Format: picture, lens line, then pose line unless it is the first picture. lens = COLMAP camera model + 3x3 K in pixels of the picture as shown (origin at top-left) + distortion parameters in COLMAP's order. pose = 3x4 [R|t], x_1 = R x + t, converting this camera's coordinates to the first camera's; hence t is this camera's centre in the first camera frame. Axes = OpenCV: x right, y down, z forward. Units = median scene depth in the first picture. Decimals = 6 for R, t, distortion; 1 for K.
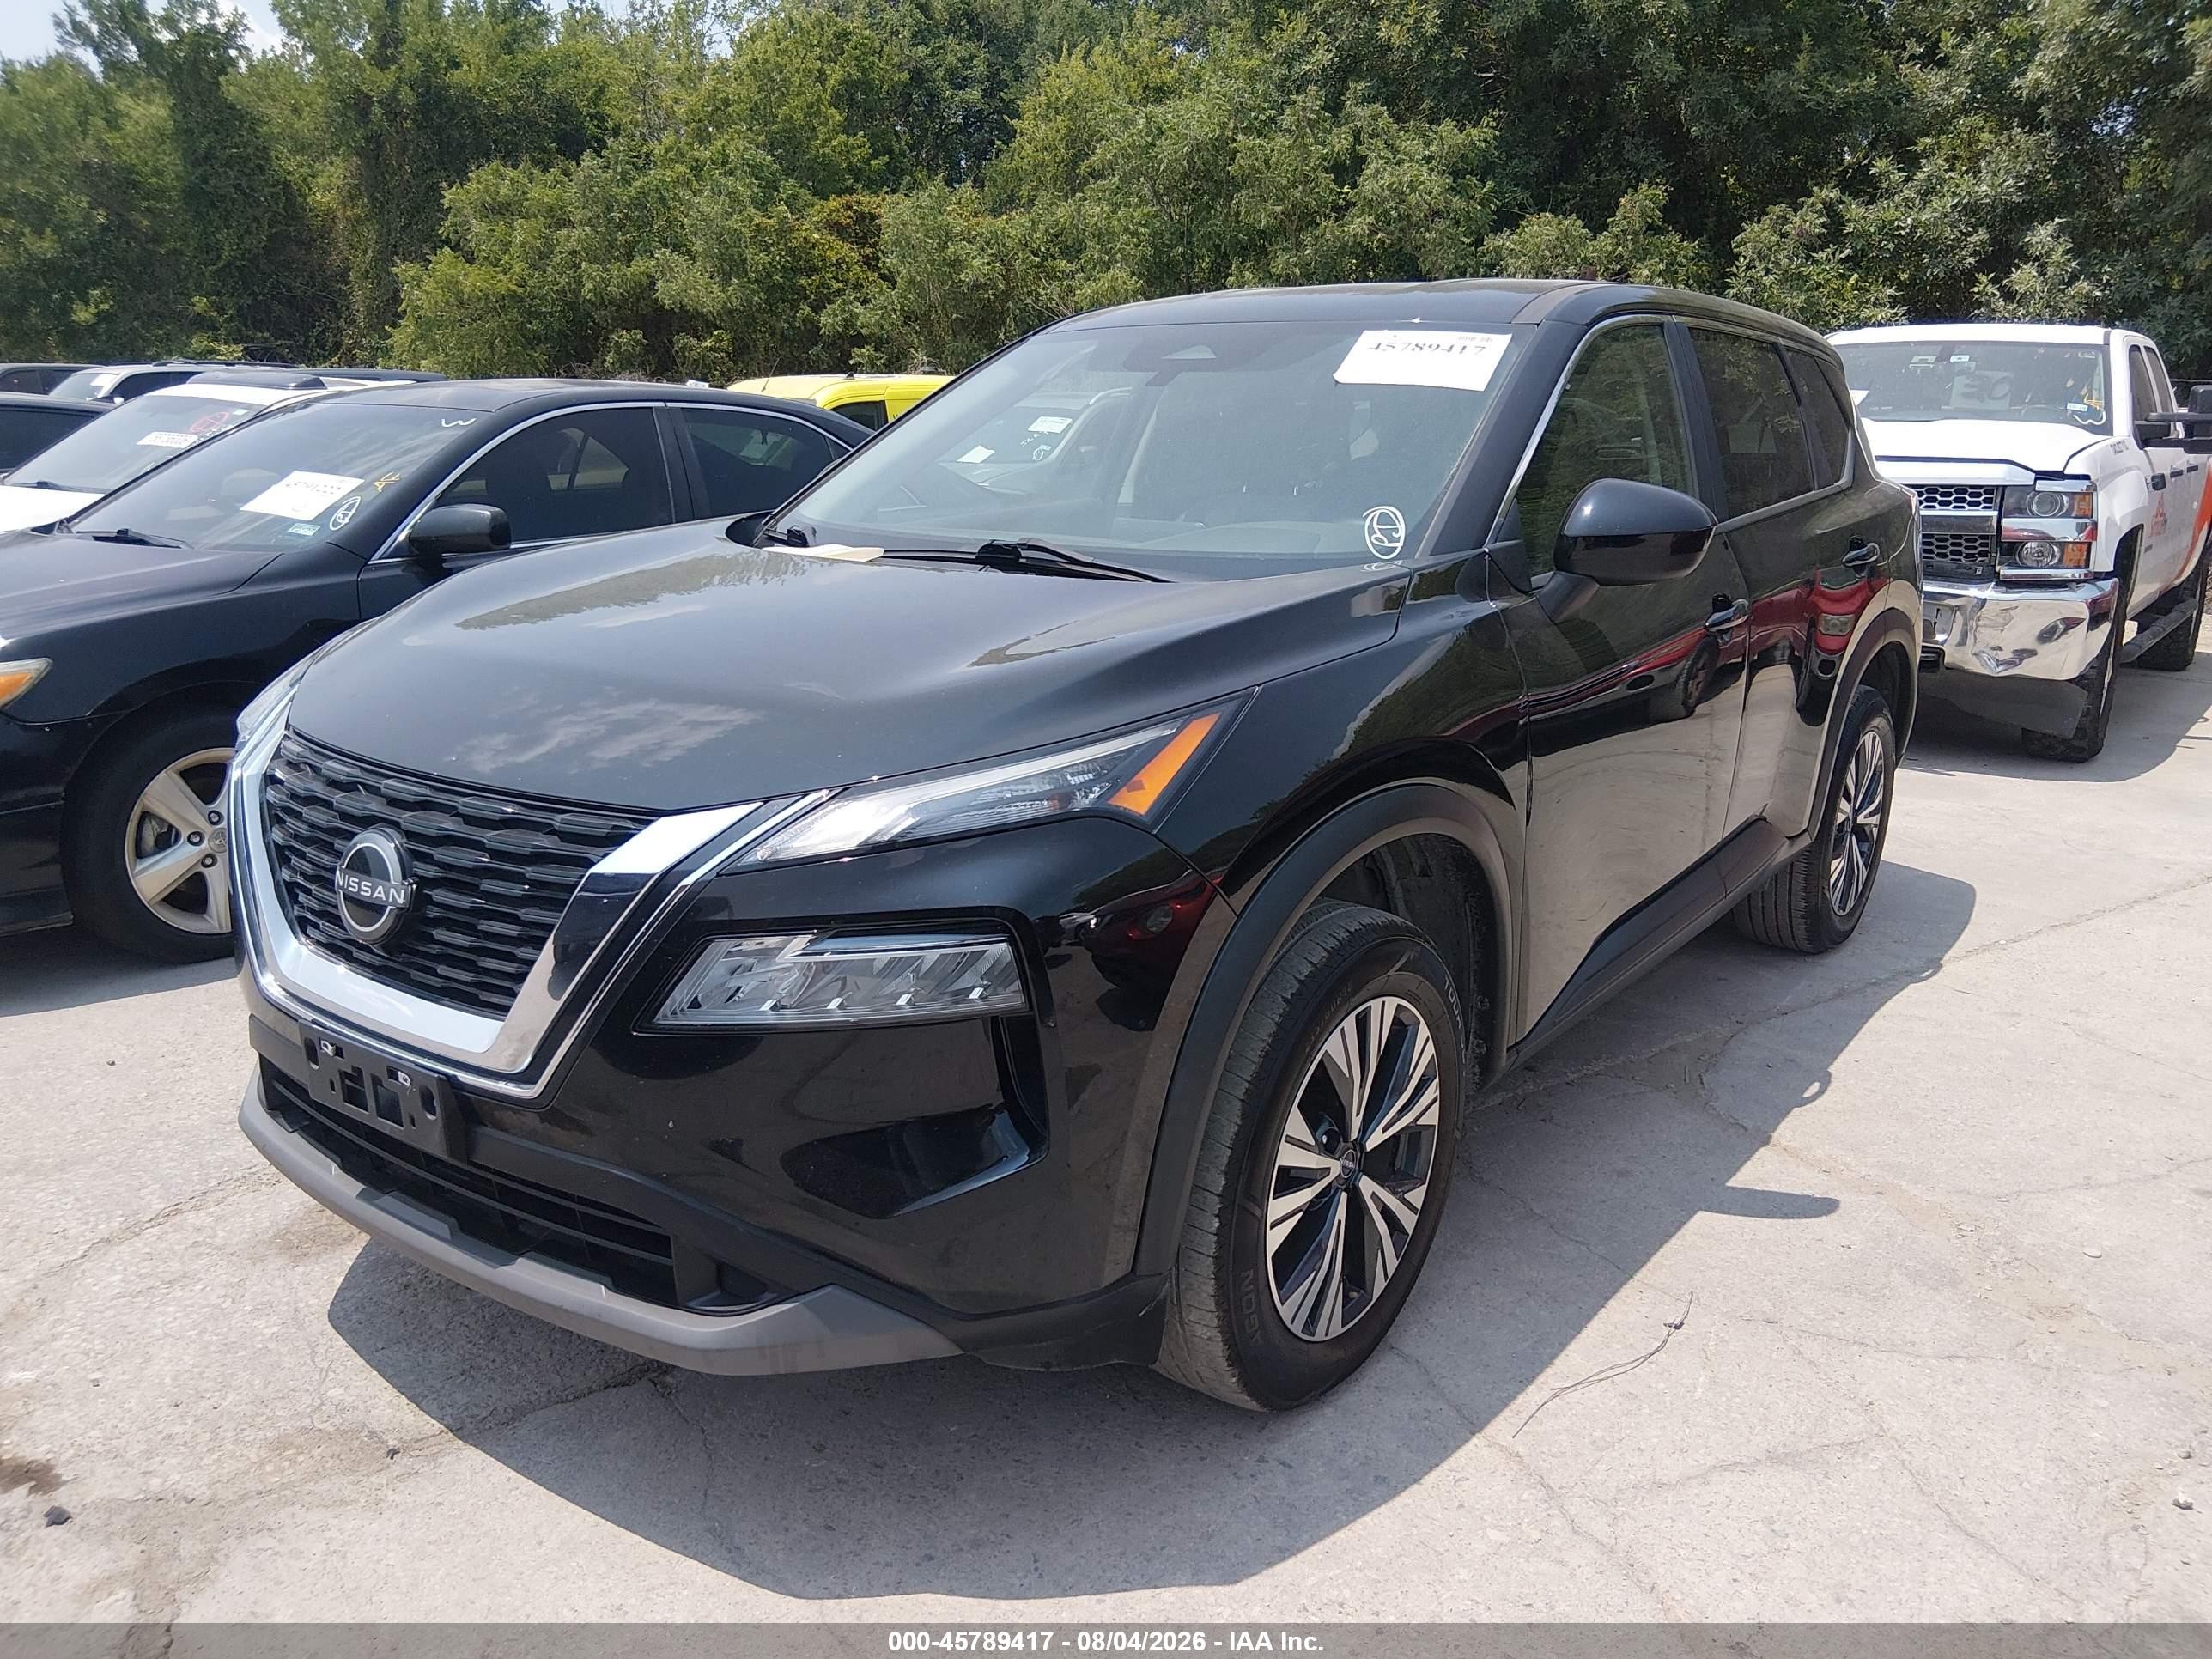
lens RADIAL K [[1590.4, 0, 1106.0], [0, 1590.4, 829.5], [0, 0, 1]] dist [0.072370, -0.108124]
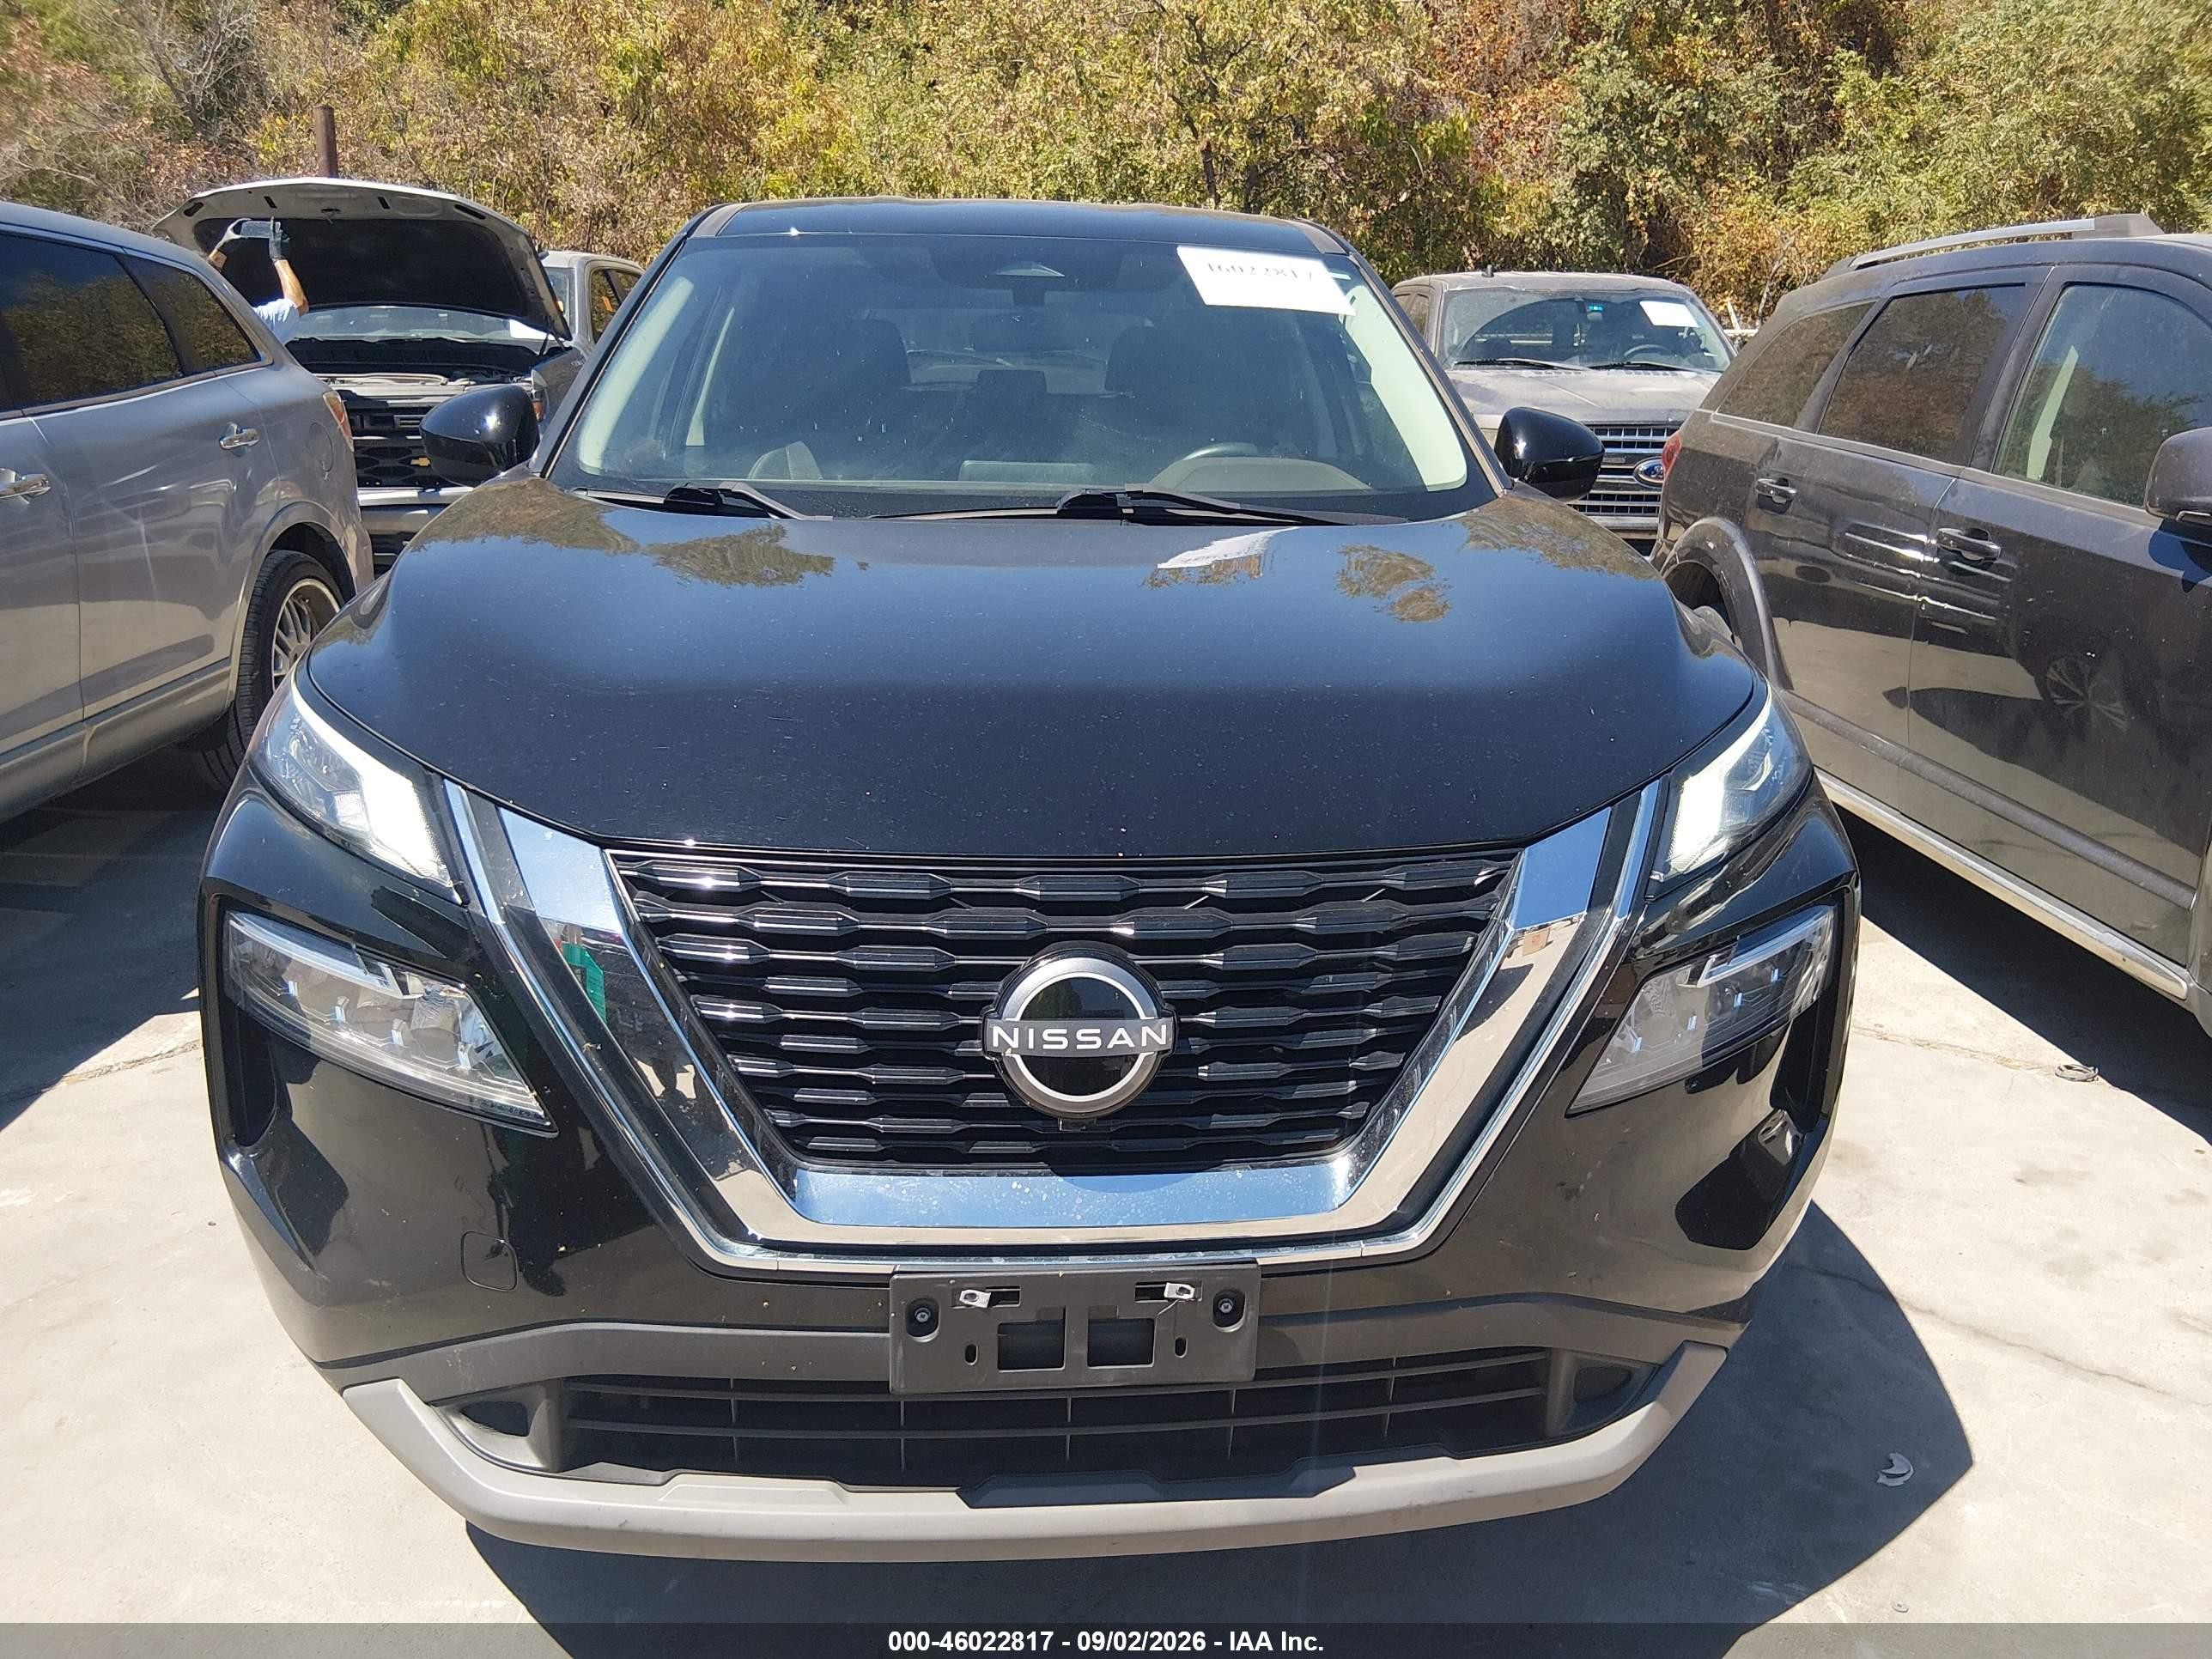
lens RADIAL K [[1590.4, 0, 1106.0], [0, 1590.4, 829.5], [0, 0, 1]] dist [0.072370, -0.108124]
pose [[0.777388, -0.173352, 0.604662, -0.829142], [0.151305, 0.984585, 0.087746, -0.105319], [-0.610553, 0.023275, 0.791634, 0.457546]]
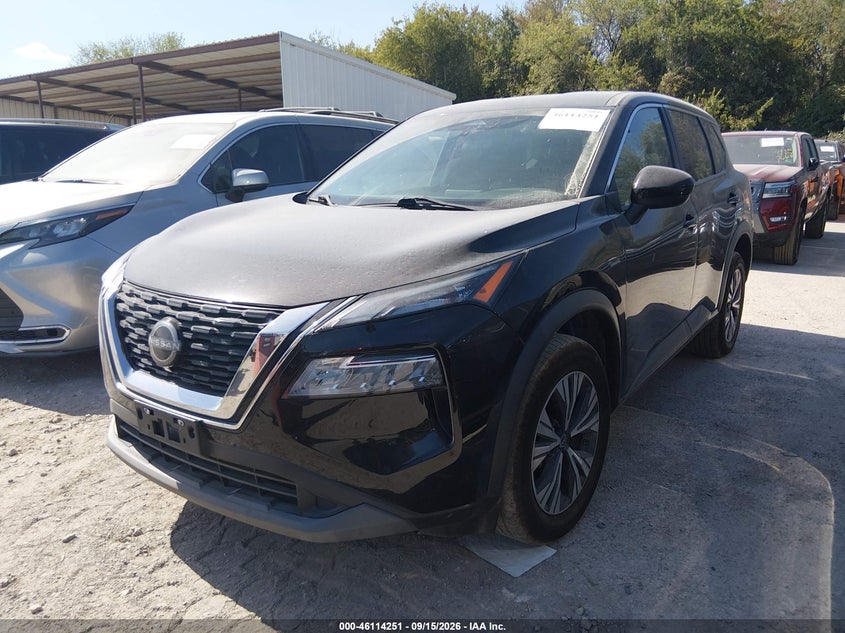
lens RADIAL K [[607.5, 0, 422.5], [0, 607.5, 316.5], [0, 0, 1]] dist [0.072370, -0.108124]
pose [[0.999504, -0.030463, 0.007924, -0.077657], [0.030507, 0.999520, -0.005469, 0.012614], [-0.007753, 0.005708, 0.999954, 0.081027]]
